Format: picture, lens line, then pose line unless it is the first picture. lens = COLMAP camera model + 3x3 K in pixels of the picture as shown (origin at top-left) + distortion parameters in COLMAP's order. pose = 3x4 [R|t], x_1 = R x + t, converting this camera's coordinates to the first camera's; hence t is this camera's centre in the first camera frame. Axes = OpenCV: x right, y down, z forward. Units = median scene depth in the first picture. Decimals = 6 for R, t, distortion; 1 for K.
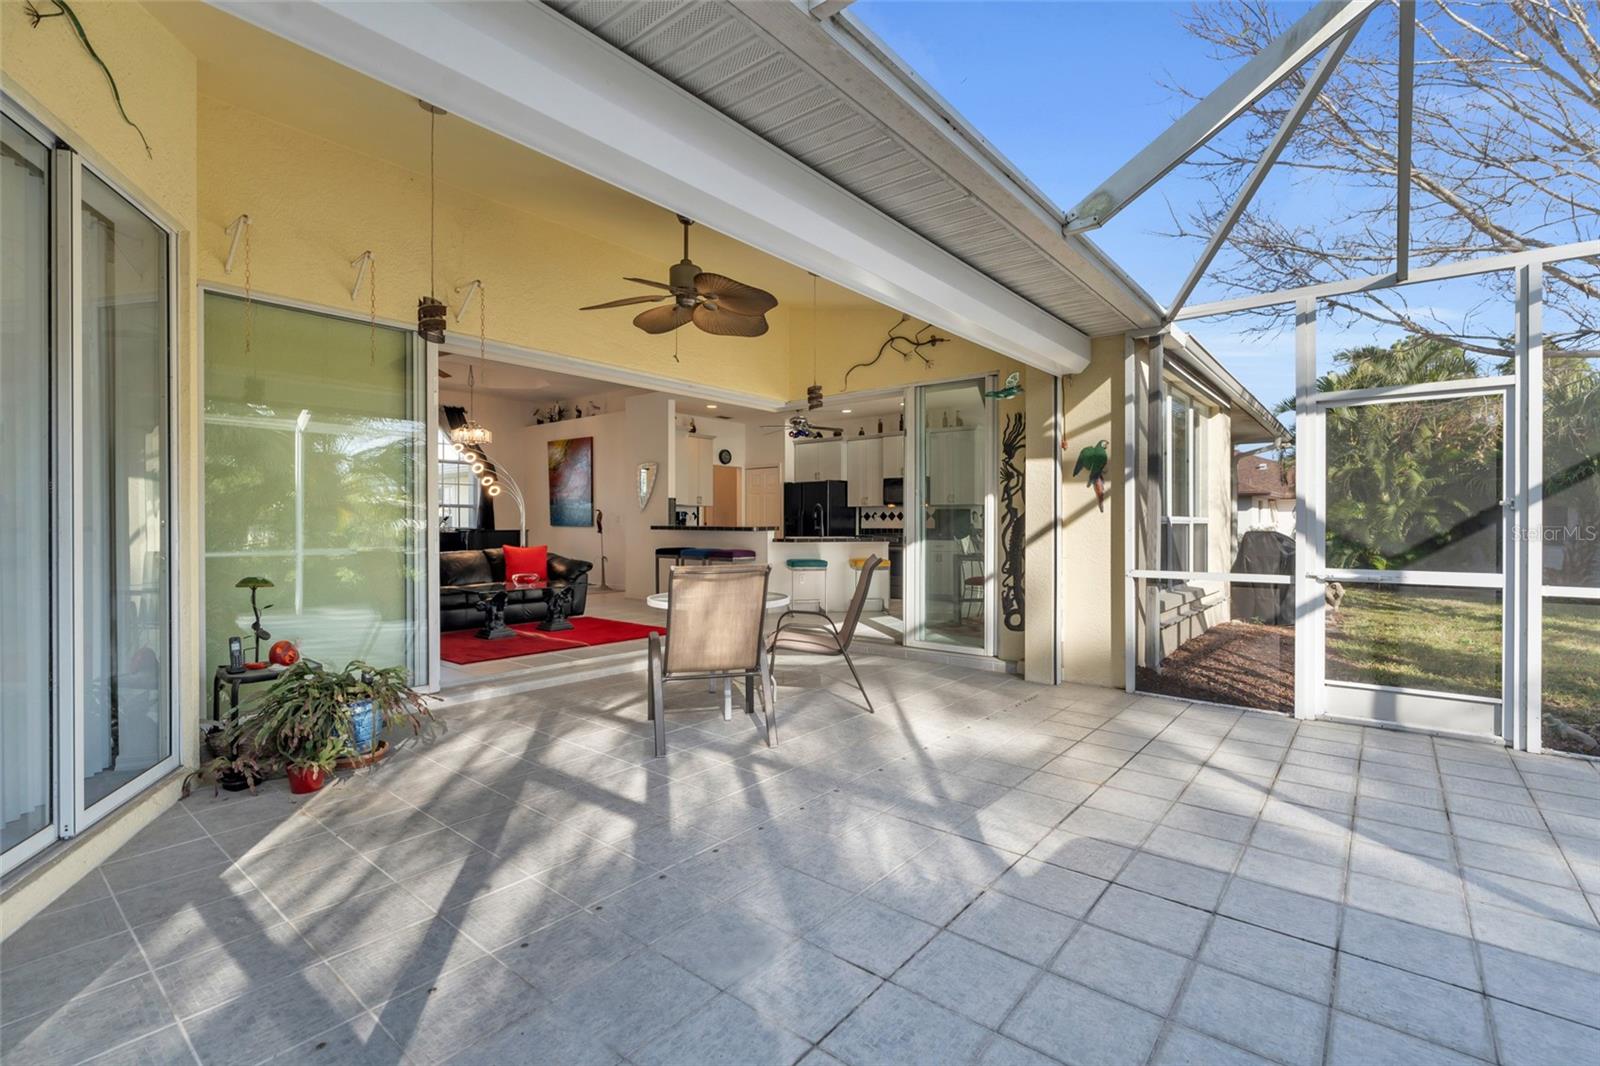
lens RADIAL K [[715.3, 0, 709.0], [0, 715.3, 528.9], [0, 0, 1]] dist [0.000893, 0.000188]
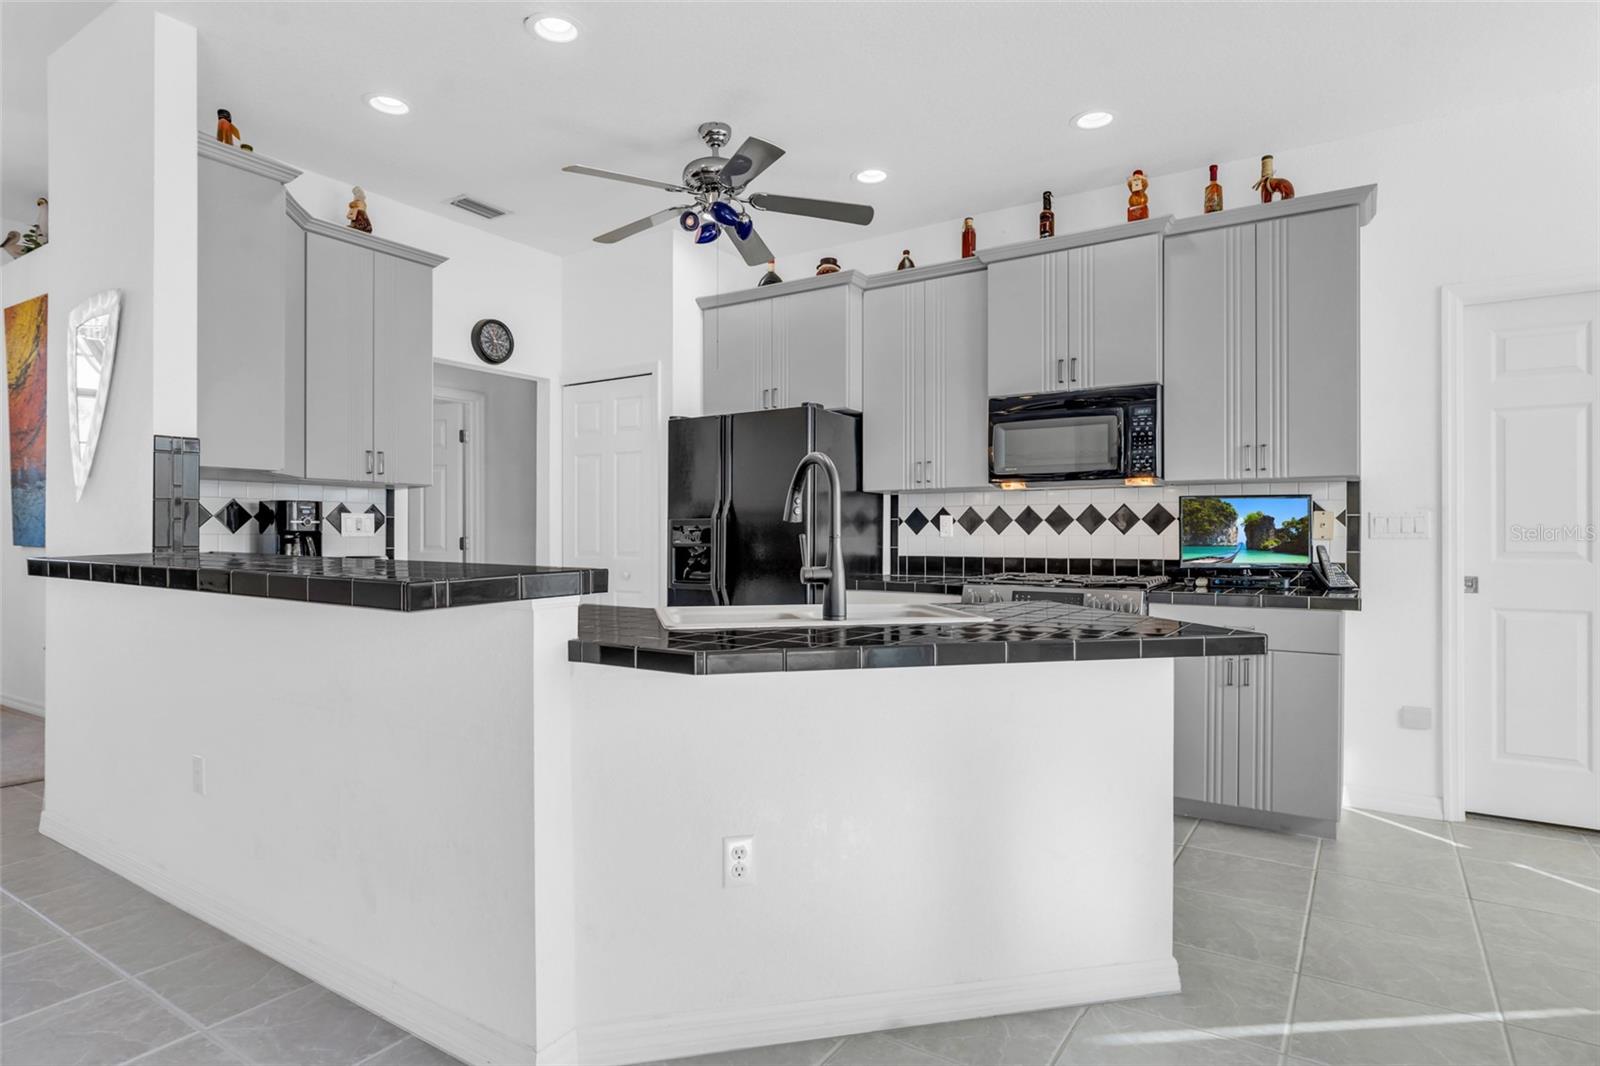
lens RADIAL K [[865.6, 0, 803.1], [0, 865.6, 532.4], [0, 0, 1]] dist [-0.000698, 0.000439]
pose [[0.970726, -0.002038, 0.240182, 0.088577], [0.003140, 0.999986, -0.004208, -0.013059], [-0.240170, 0.004839, 0.970719, 0.774910]]
